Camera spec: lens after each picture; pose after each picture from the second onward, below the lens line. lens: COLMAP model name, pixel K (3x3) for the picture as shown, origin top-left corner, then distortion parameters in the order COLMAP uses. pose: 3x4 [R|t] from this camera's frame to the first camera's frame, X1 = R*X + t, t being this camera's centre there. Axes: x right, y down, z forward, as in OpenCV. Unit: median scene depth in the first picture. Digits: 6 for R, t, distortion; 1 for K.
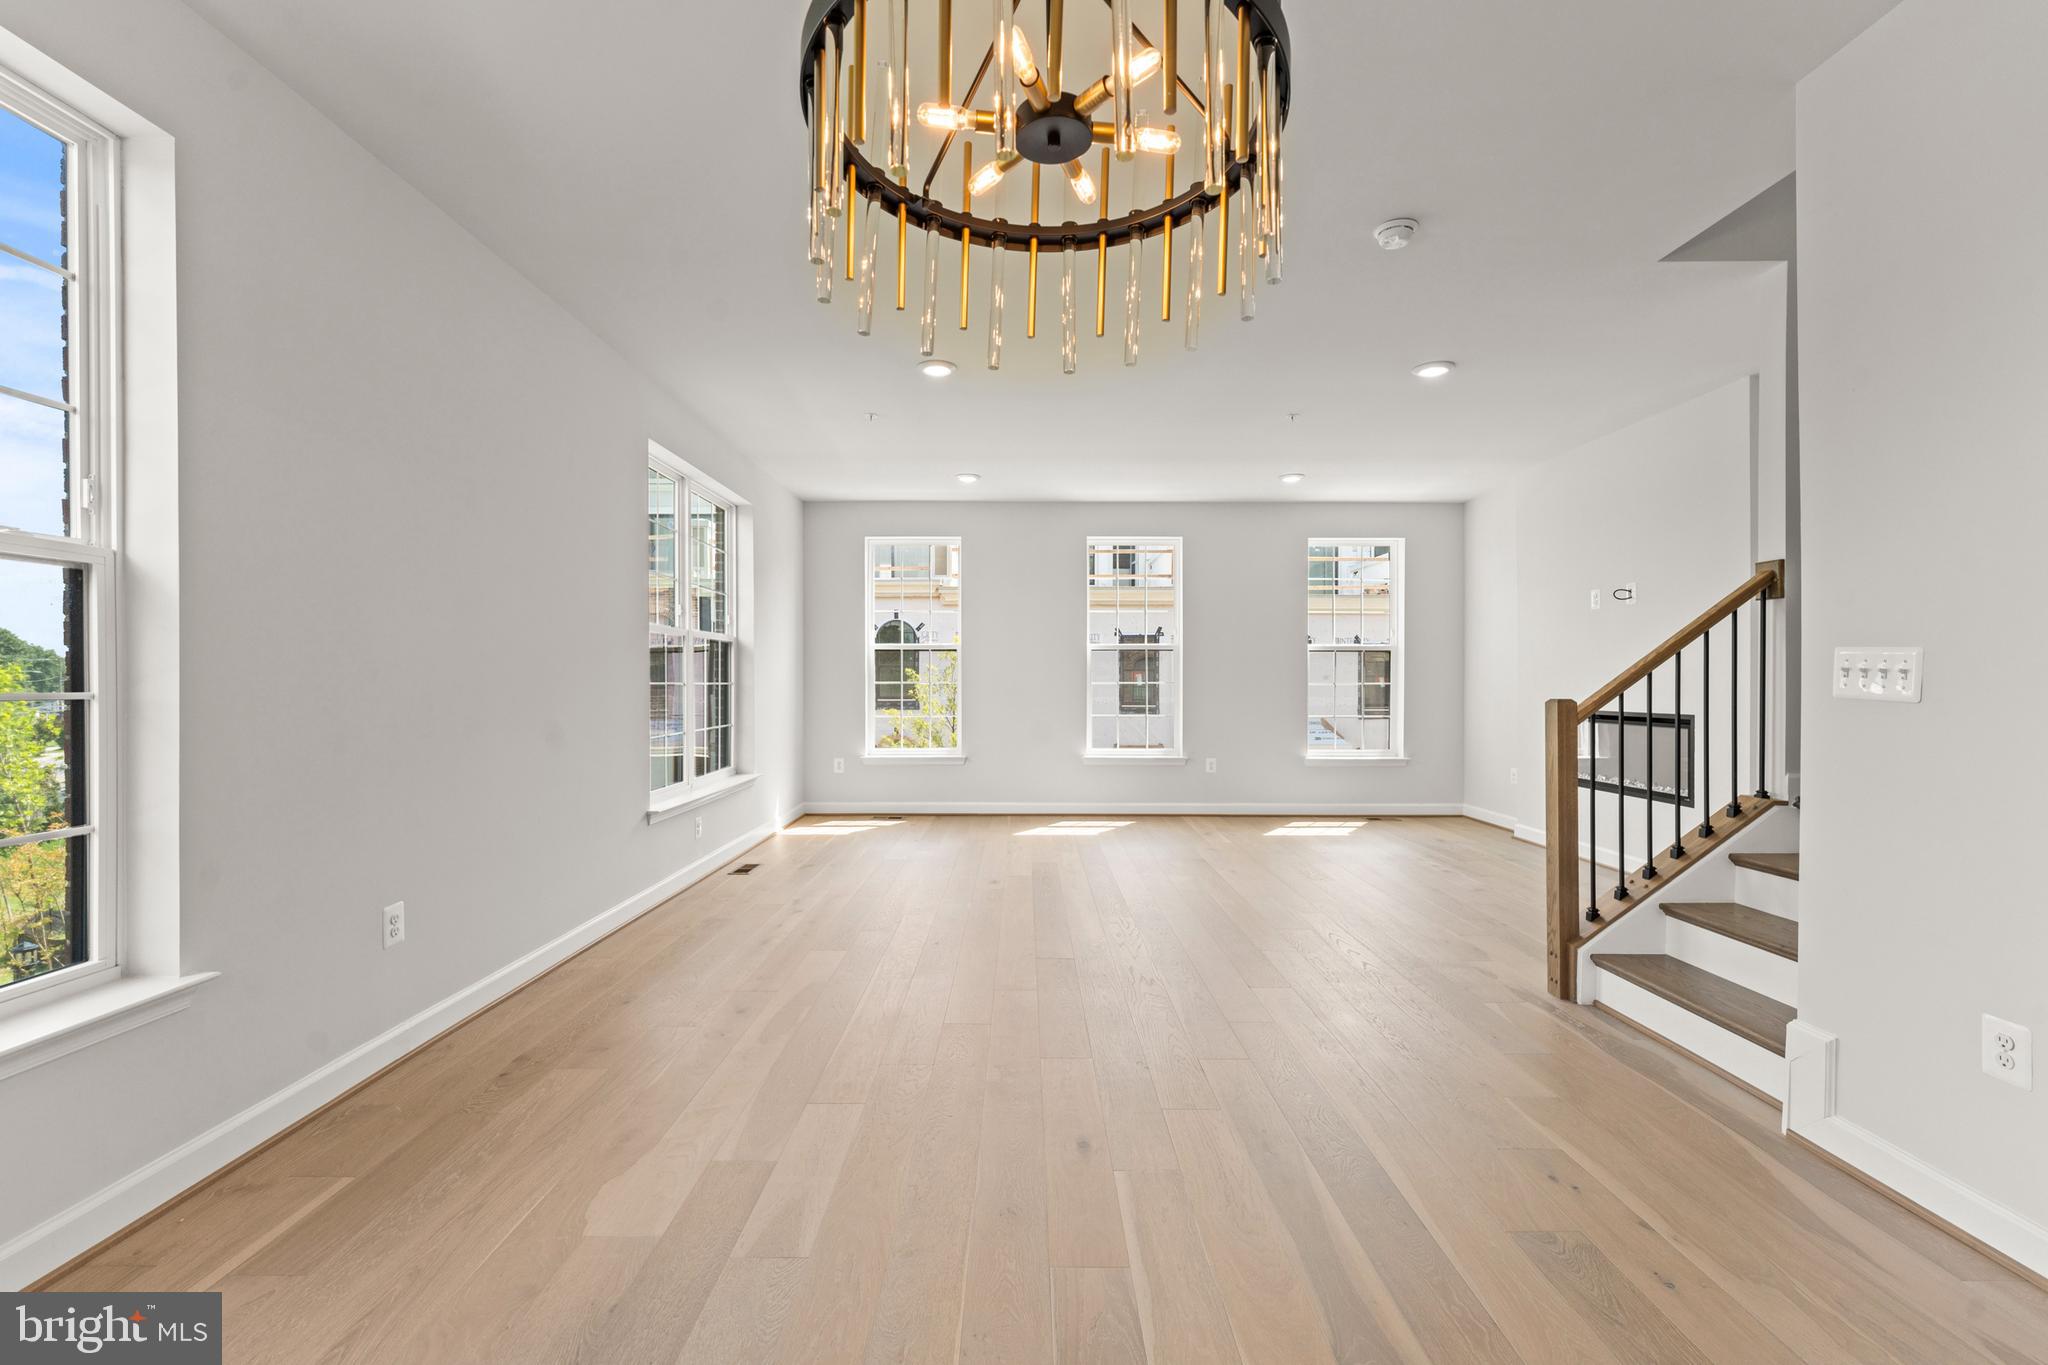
lens RADIAL K [[858.9, 0, 1036.8], [0, 858.9, 685.5], [0, 0, 1]] dist [-0.001210, -0.000484]
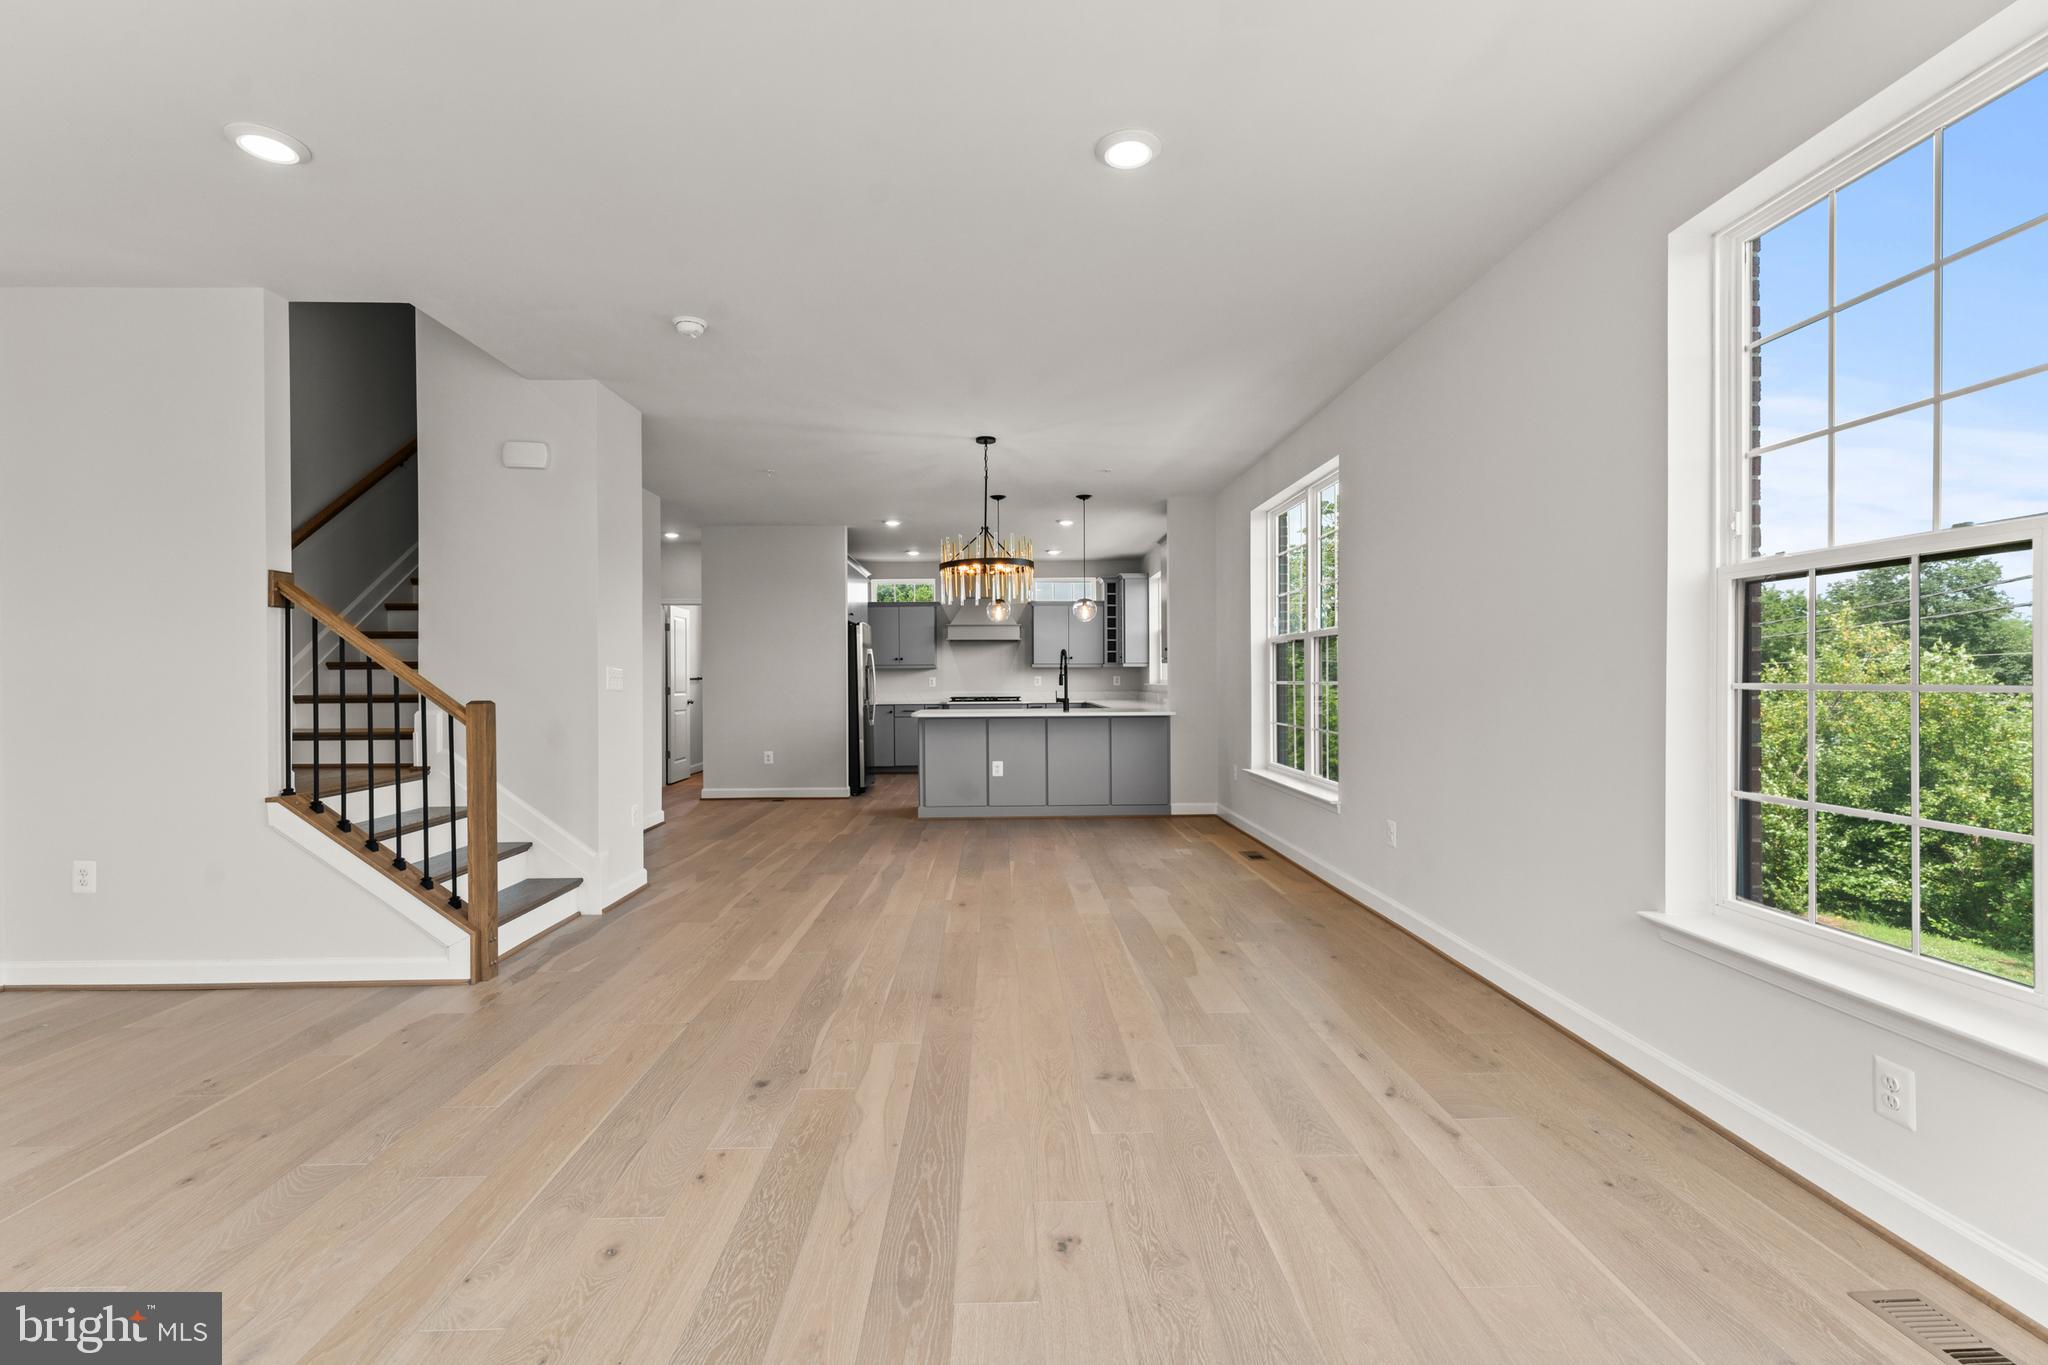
lens RADIAL K [[910.8, 0, 1024.3], [0, 910.8, 693.1], [0, 0, 1]] dist [0.006797, -0.001018]
pose [[-0.999729, 0.002390, -0.023146, -0.017028], [0.001892, 0.999766, 0.021527, -0.007235], [0.023192, 0.021478, -0.999500, 1.157047]]
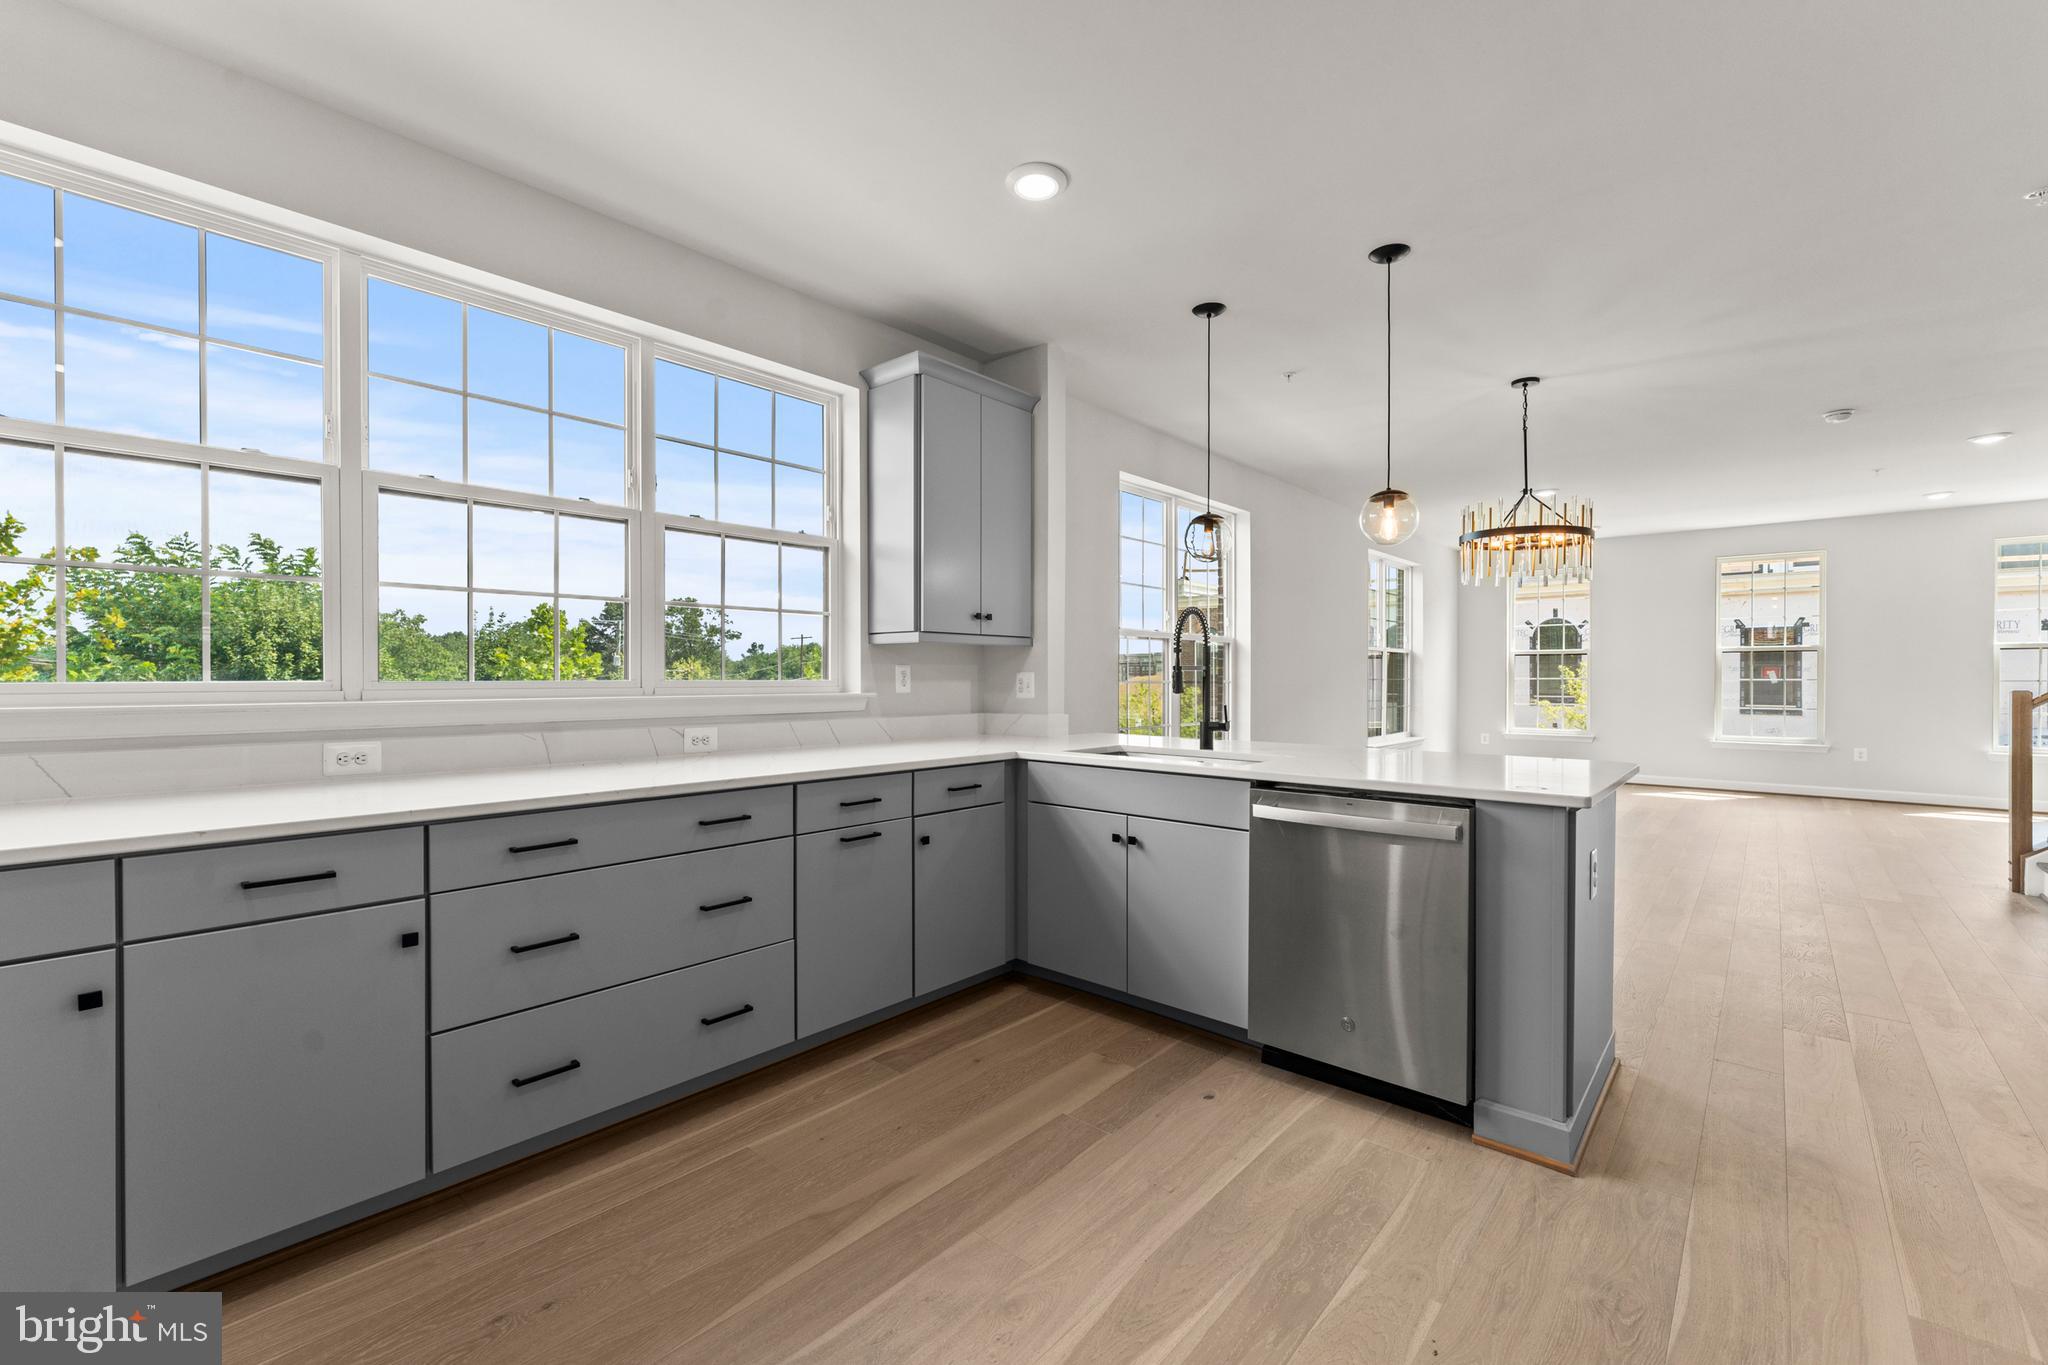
lens RADIAL K [[819.2, 0, 1031.7], [0, 819.2, 686.1], [0, 0, 1]] dist [-0.002794, 0.002284]
pose [[0.737935, 0.007141, -0.674833, 0.162704], [-0.003753, 0.999972, 0.006477, 0.003285], [0.674861, -0.002247, 0.737942, -0.619812]]
